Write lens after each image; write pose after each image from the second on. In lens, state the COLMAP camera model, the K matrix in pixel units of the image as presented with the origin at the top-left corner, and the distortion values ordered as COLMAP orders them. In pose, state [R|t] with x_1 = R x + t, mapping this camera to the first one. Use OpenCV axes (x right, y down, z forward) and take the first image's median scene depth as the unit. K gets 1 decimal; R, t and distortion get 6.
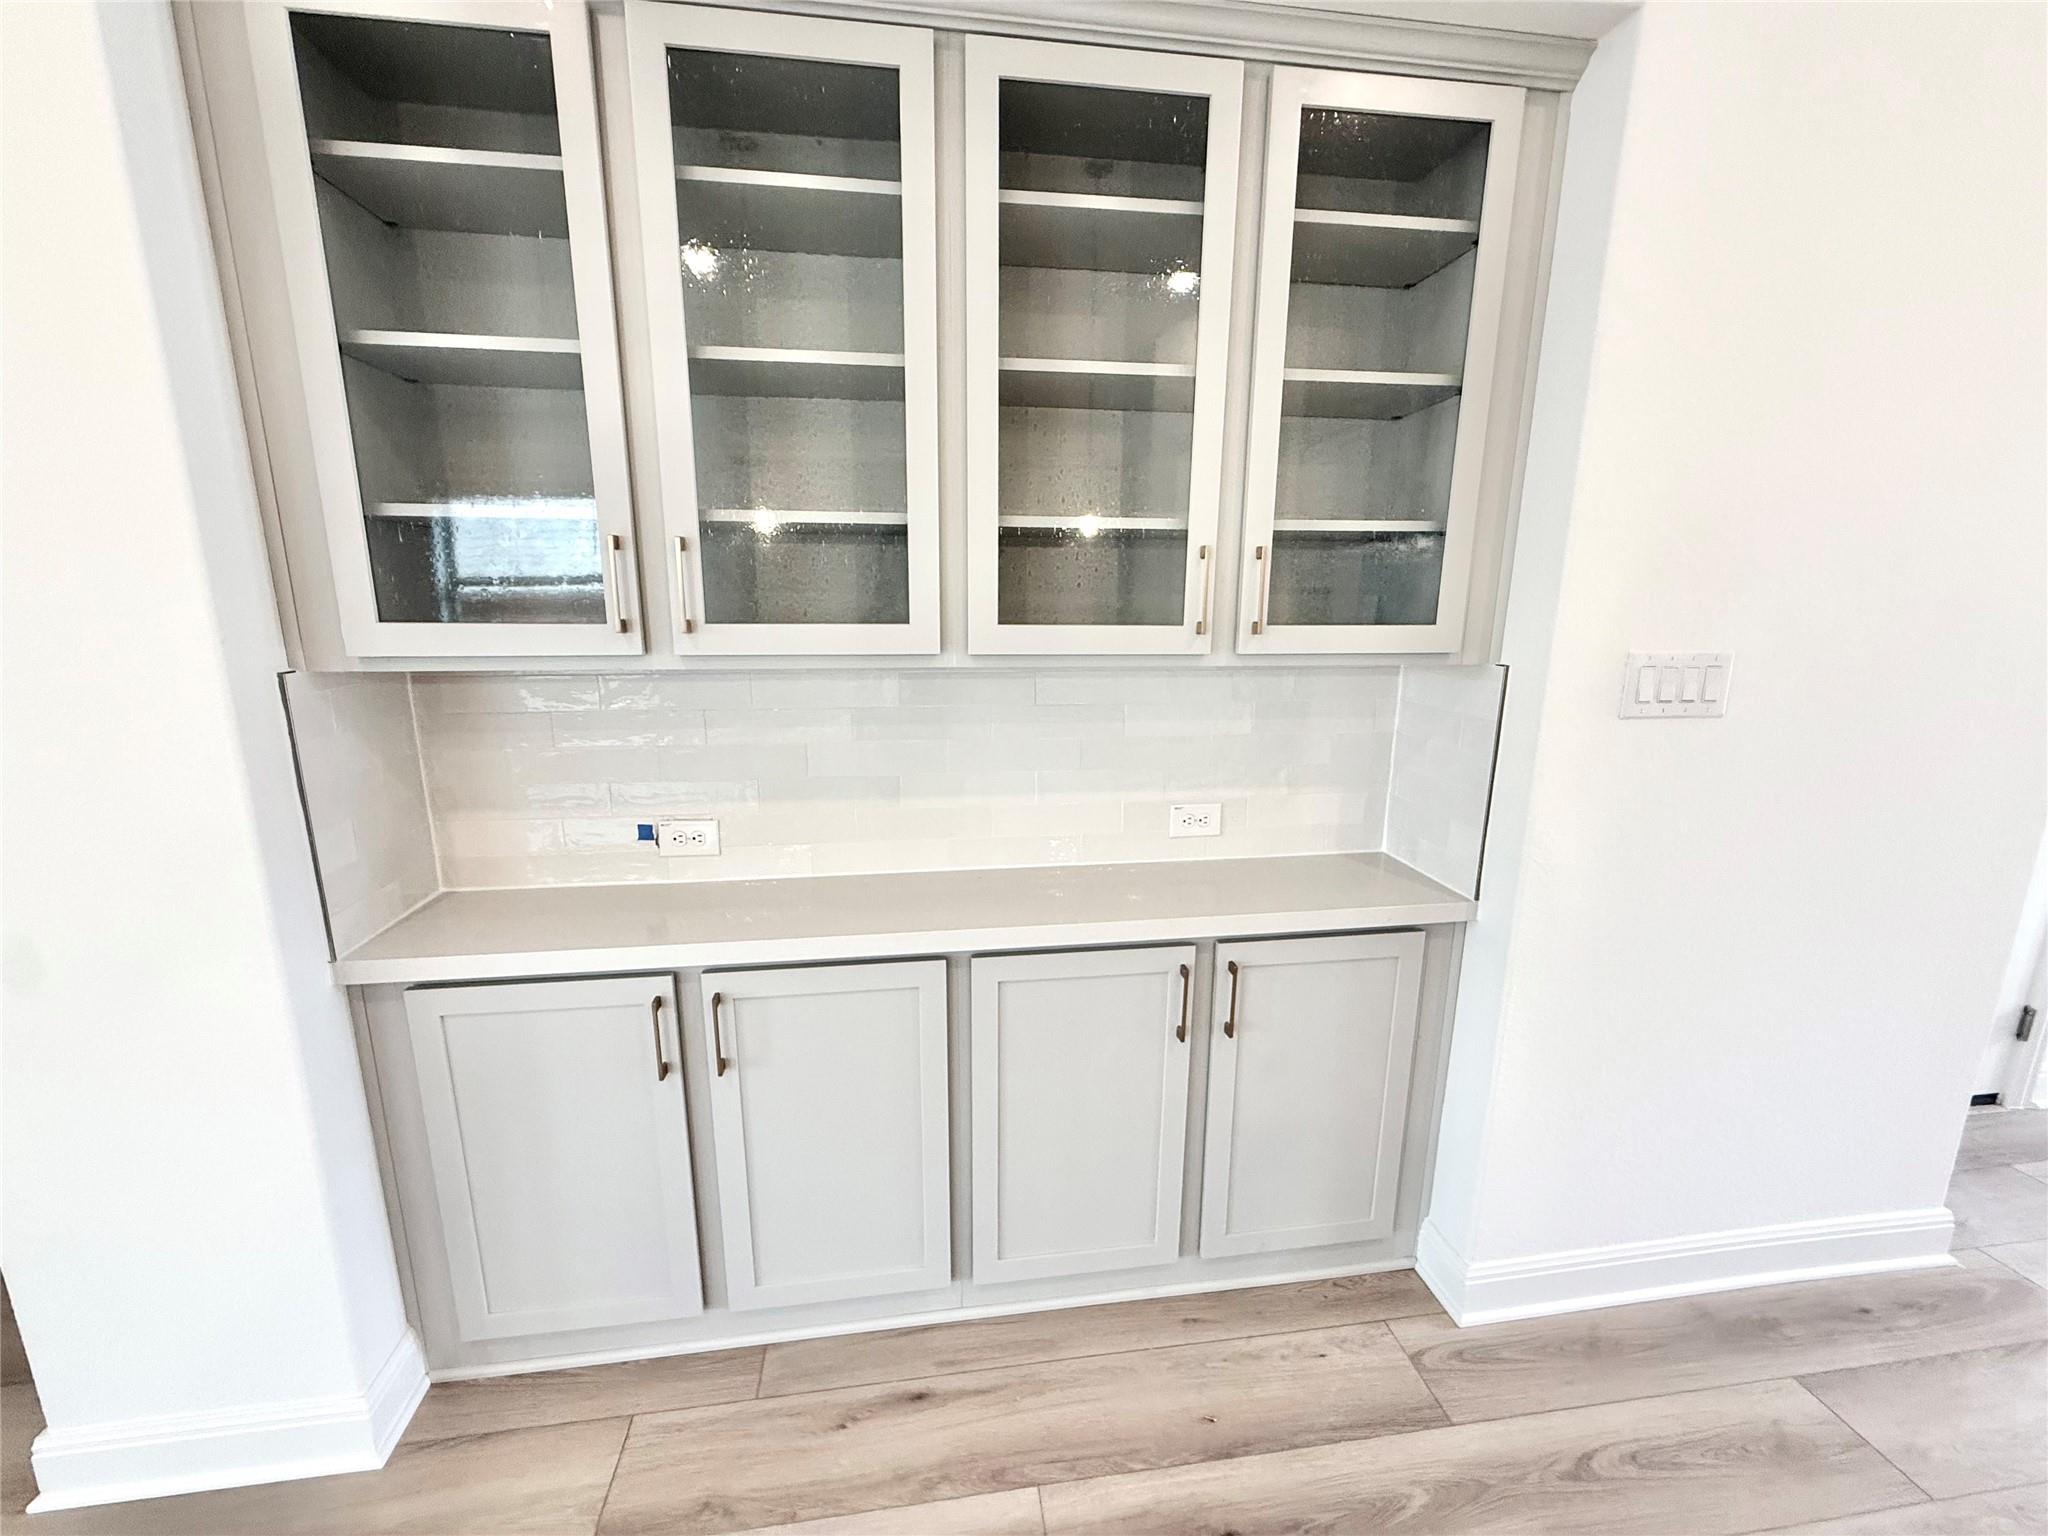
lens RADIAL K [[811.8, 0, 1030.2], [0, 811.8, 768.8], [0, 0, 1]] dist [0.000416, 0.000161]
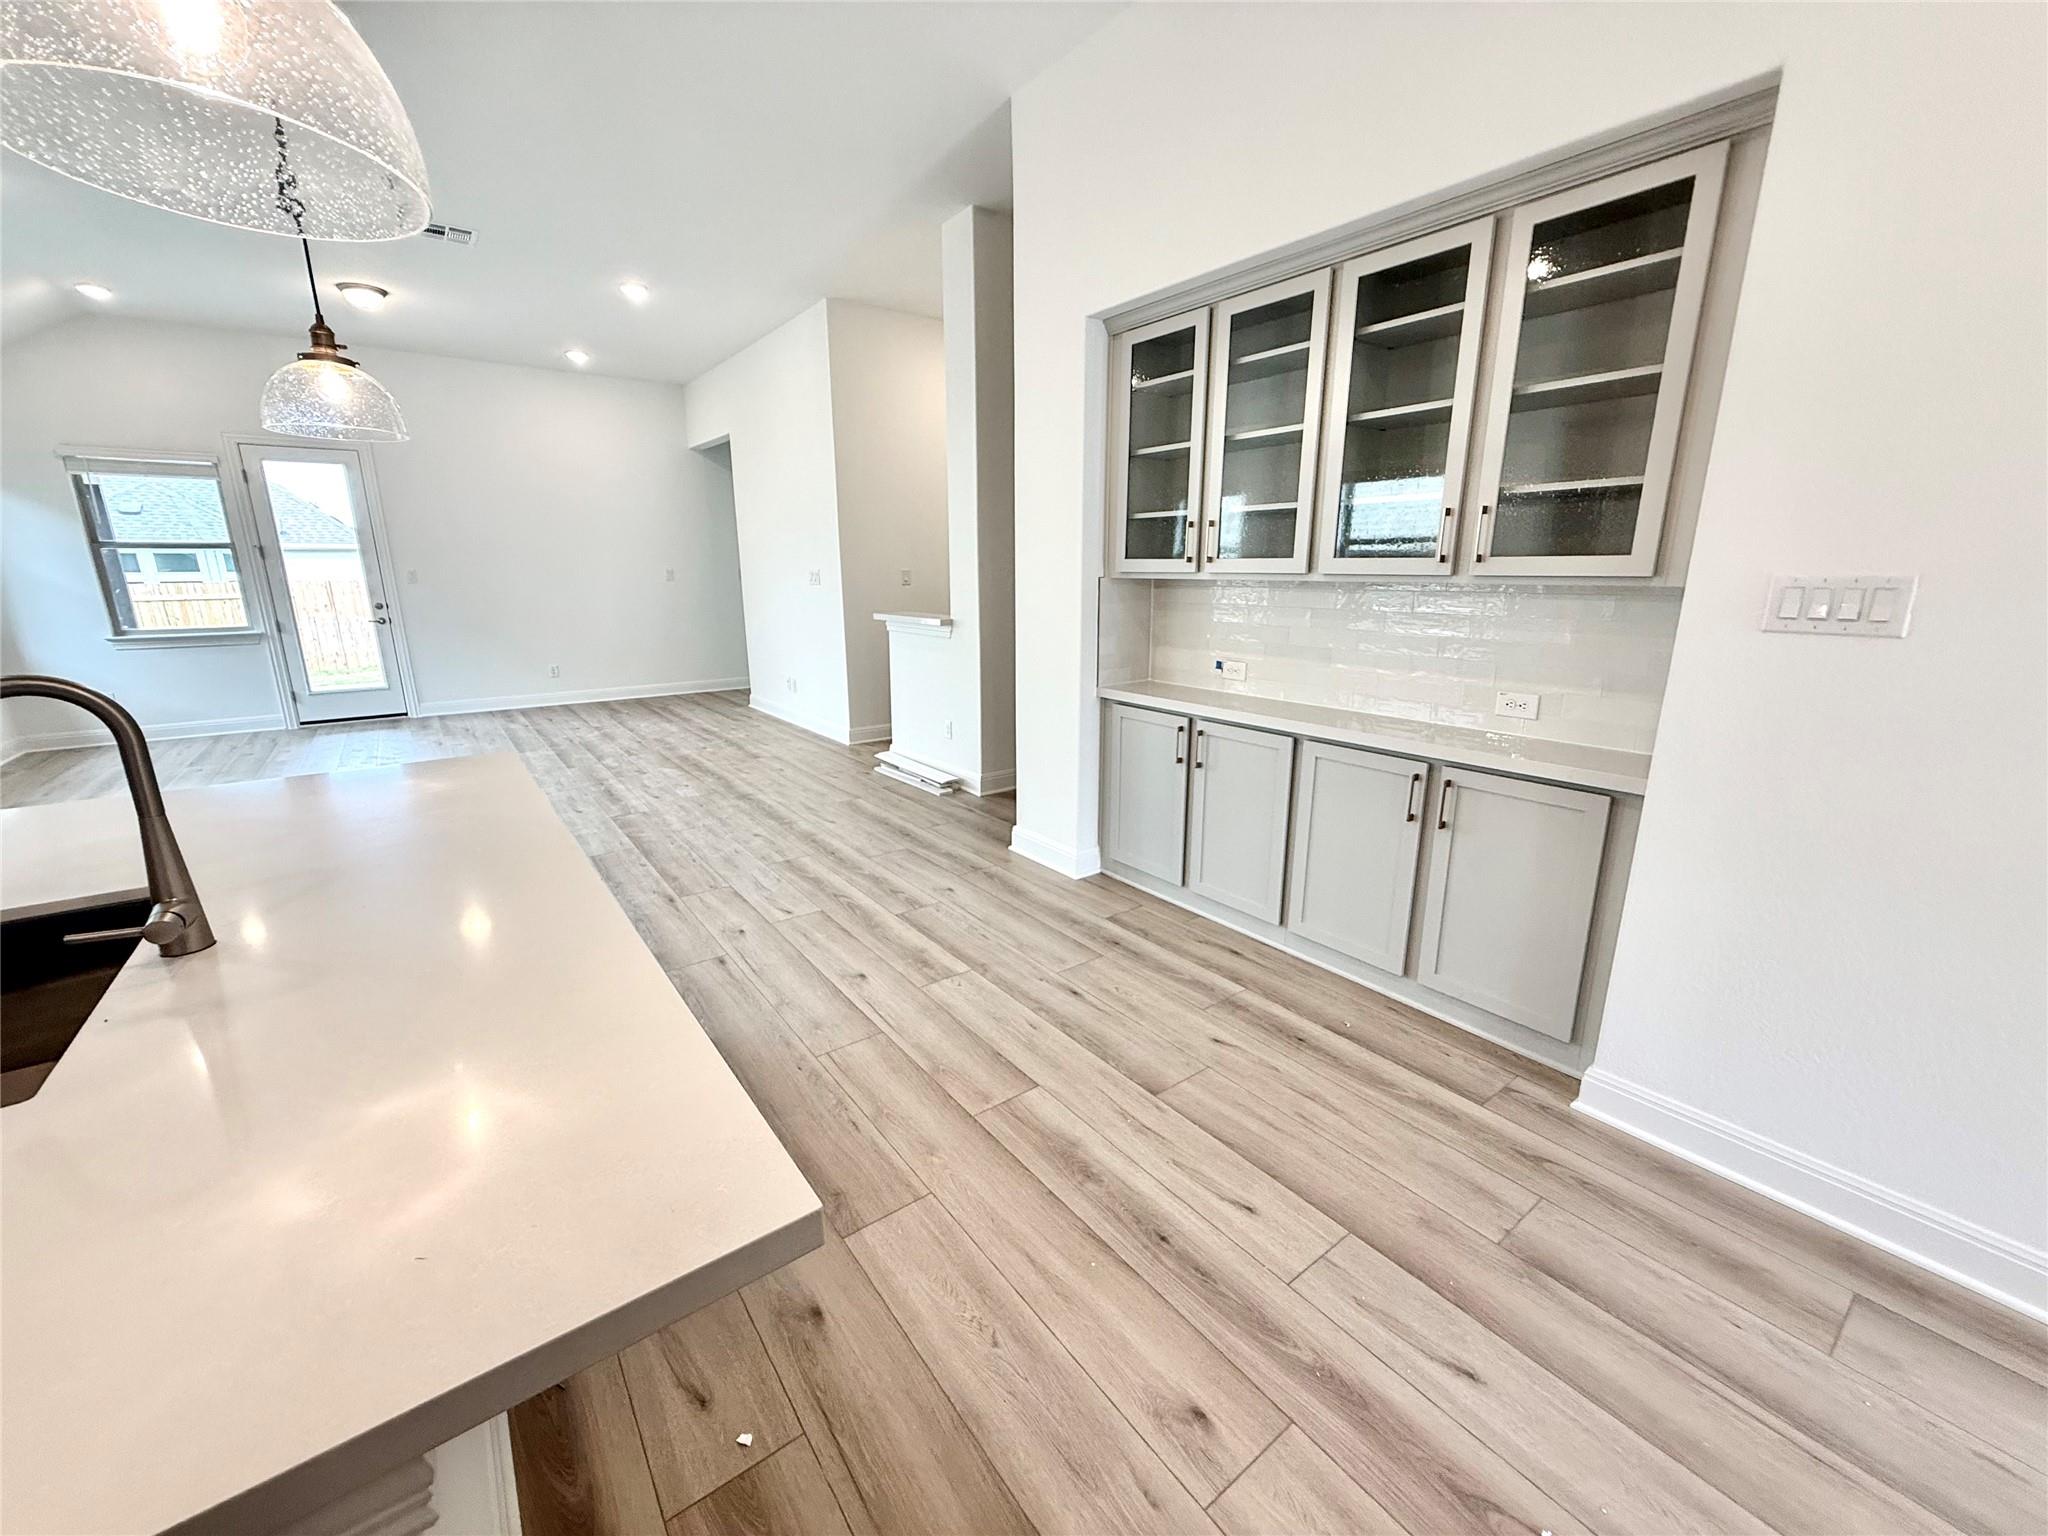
lens RADIAL K [[811.8, 0, 1018.5], [0, 811.8, 765.5], [0, 0, 1]] dist [0.000416, 0.000161]
pose [[0.477074, 0.204668, -0.854700, 1.223589], [-0.175051, 0.975149, 0.135802, 0.152712], [0.861254, 0.084828, 0.501045, -0.495181]]
